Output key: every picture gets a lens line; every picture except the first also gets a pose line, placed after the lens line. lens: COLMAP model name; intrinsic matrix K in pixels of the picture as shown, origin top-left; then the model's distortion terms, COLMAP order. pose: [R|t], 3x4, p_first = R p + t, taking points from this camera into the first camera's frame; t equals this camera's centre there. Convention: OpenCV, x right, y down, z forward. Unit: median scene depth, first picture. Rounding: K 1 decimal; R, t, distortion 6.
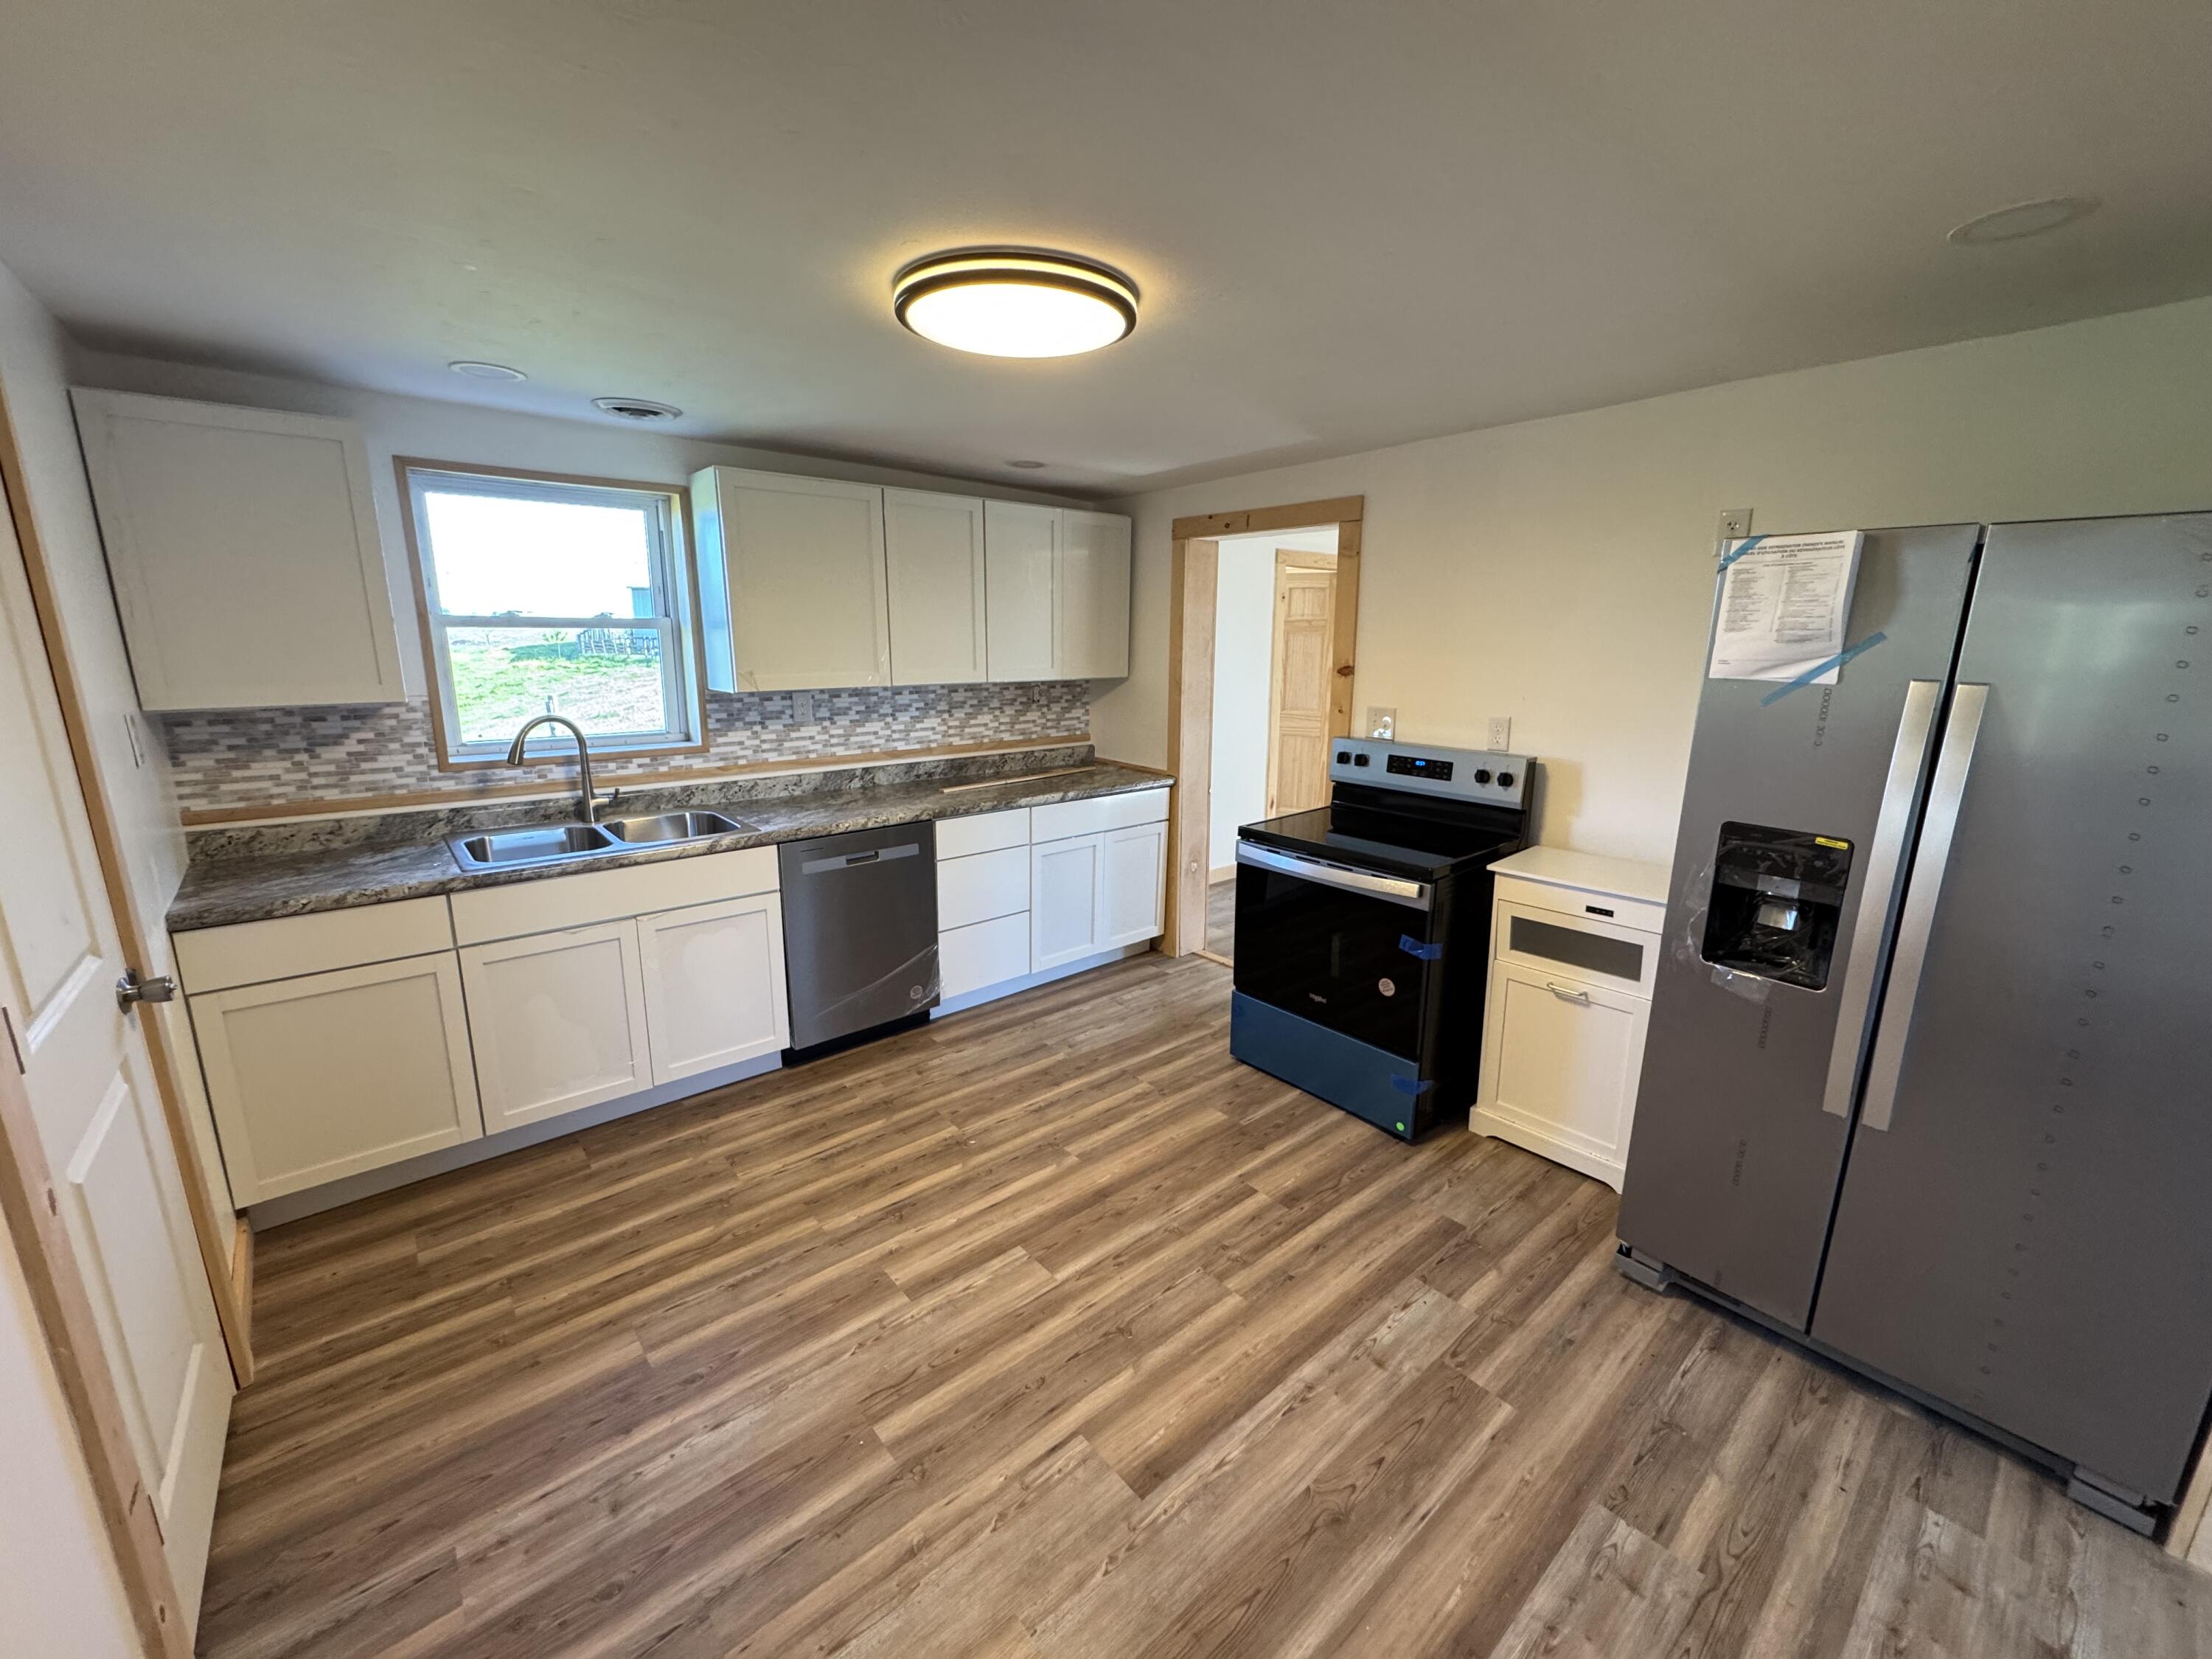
lens RADIAL K [[882.7, 0, 1101.5], [0, 882.7, 824.6], [0, 0, 1]] dist [-0.001179, 0.000019]
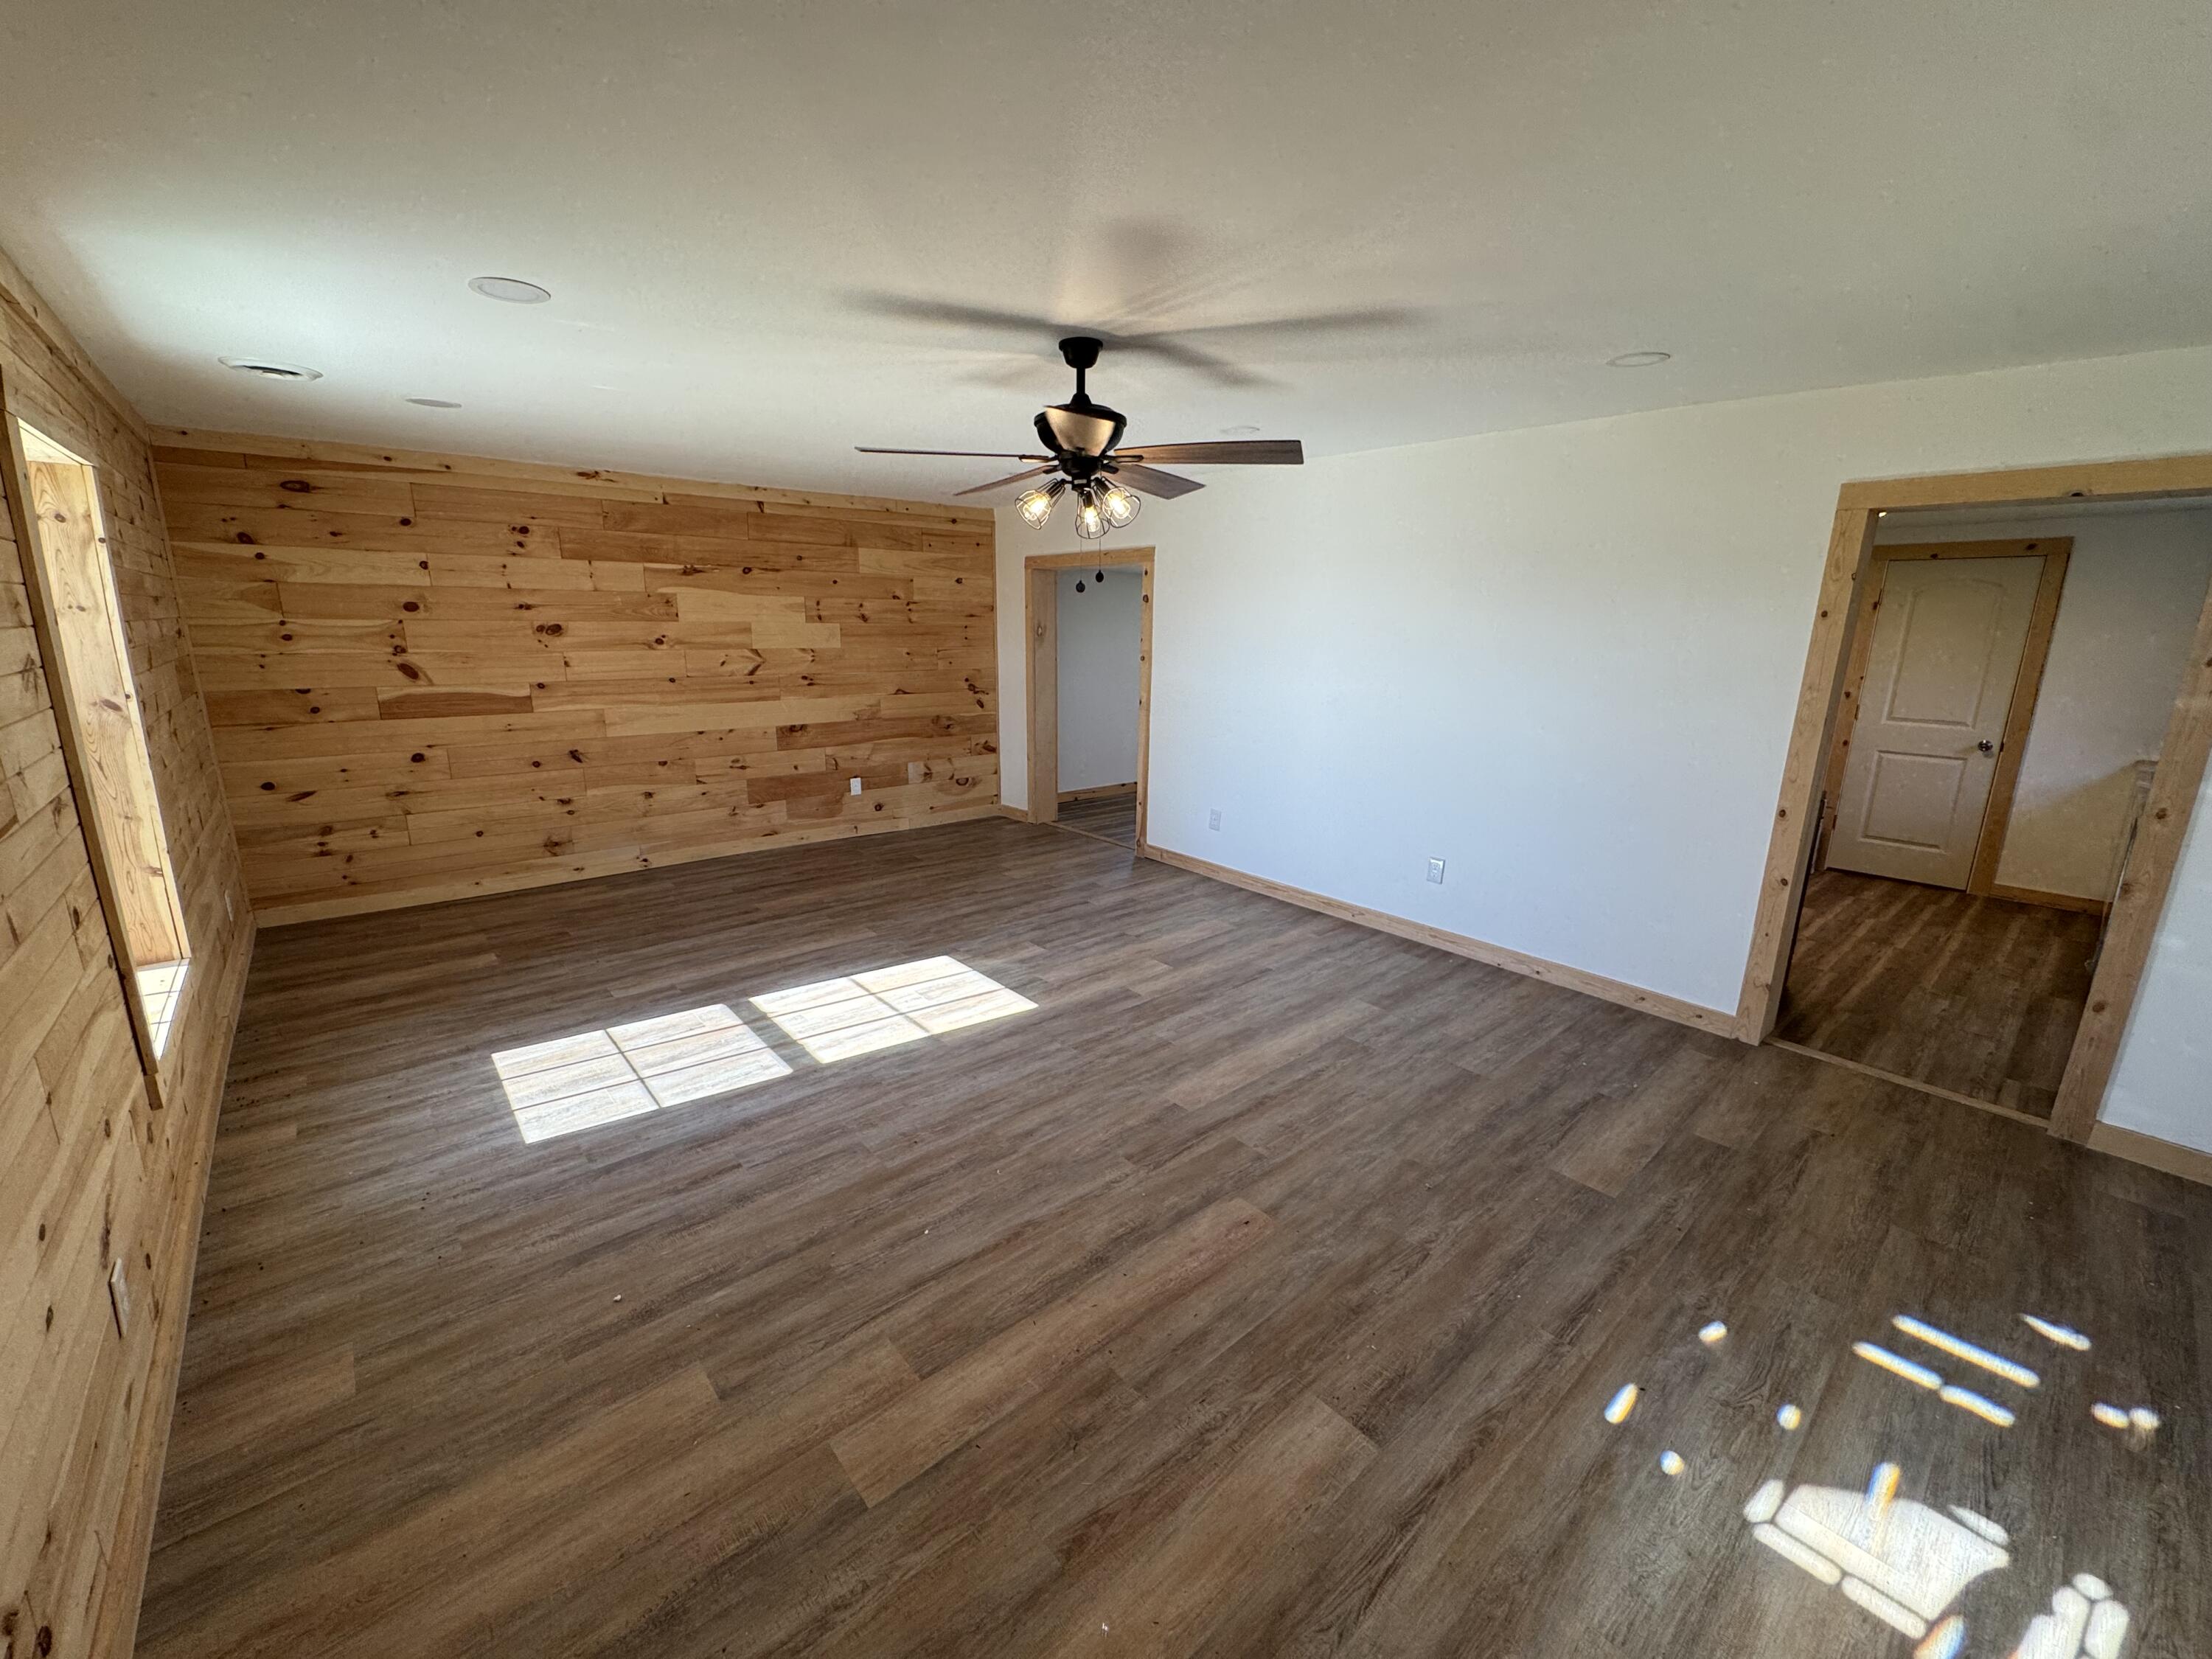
lens RADIAL K [[882.7, 0, 1106.2], [0, 882.7, 829.6], [0, 0, 1]] dist [-0.001179, 0.000019]
pose [[-0.999659, -0.024300, -0.009583, 1.420803], [-0.026054, 0.901261, 0.432494, -0.551170], [-0.001872, 0.432596, -0.901586, 2.591656]]
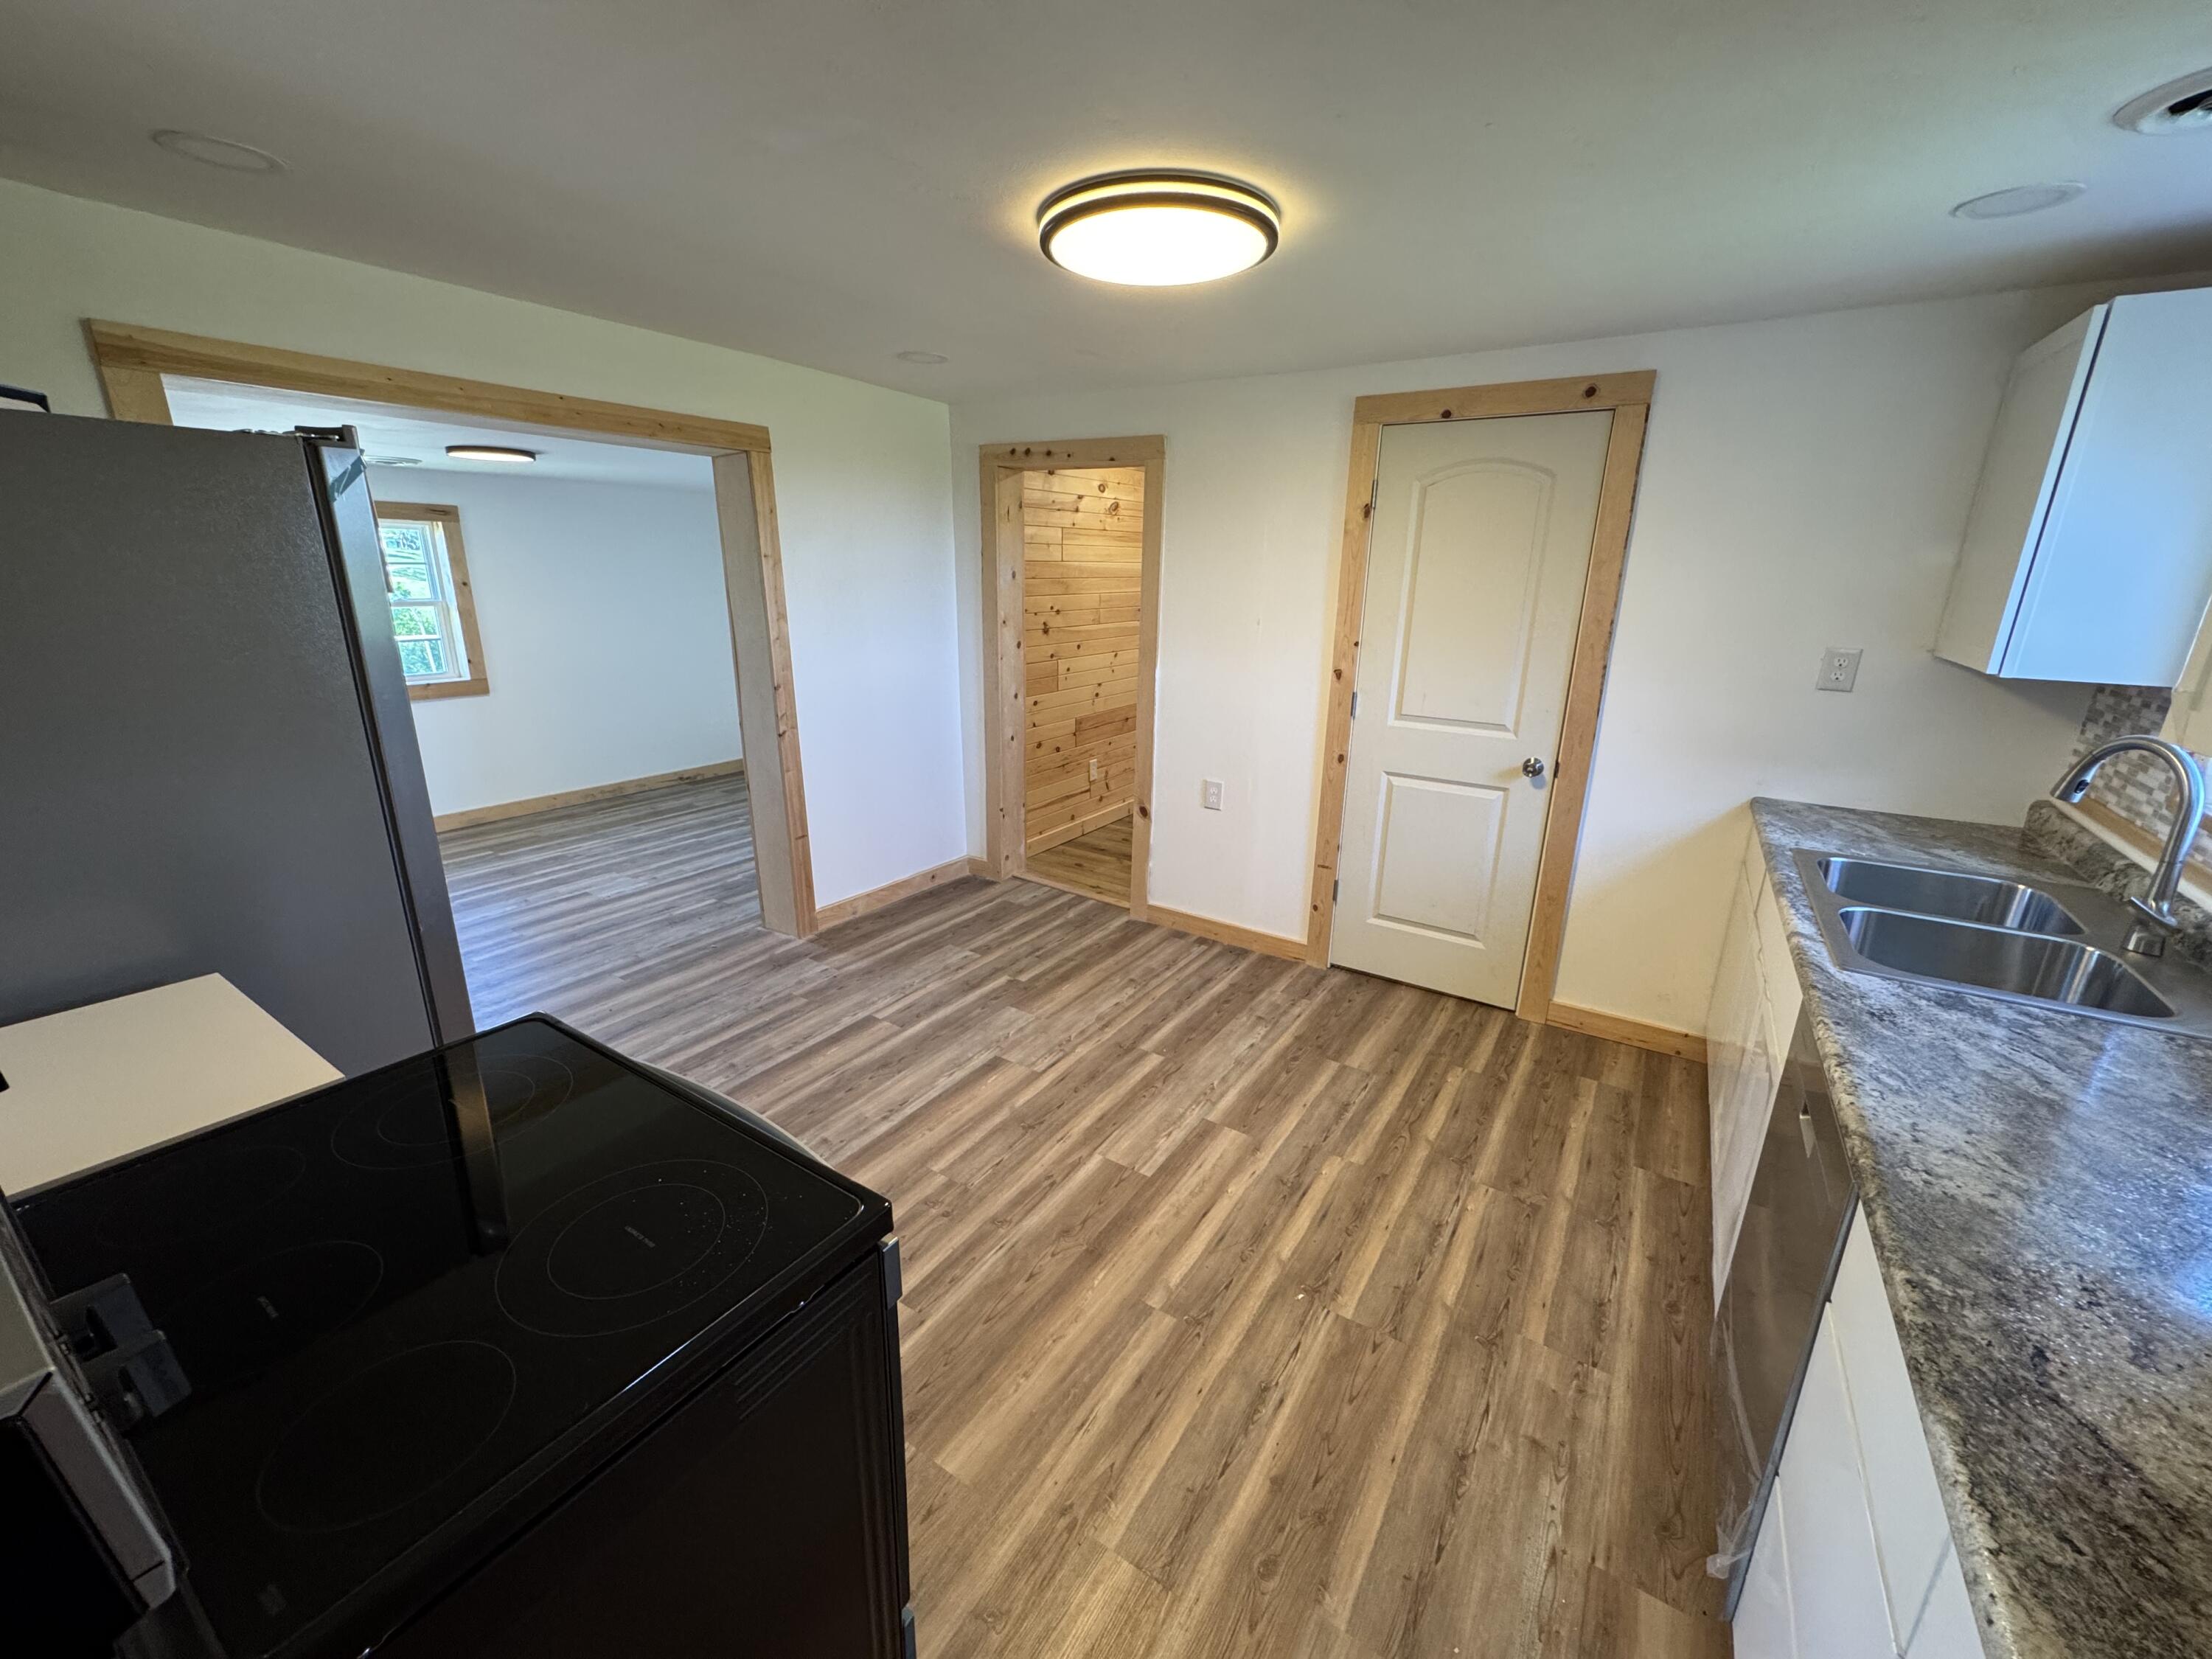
lens RADIAL K [[882.7, 0, 1099.5], [0, 882.7, 830.0], [0, 0, 1]] dist [-0.001179, 0.000019]
pose [[-0.959011, 0.057764, -0.277417, 0.198756], [-0.085701, 0.874030, 0.478253, -0.316763], [0.270097, 0.482425, -0.833255, 1.473047]]
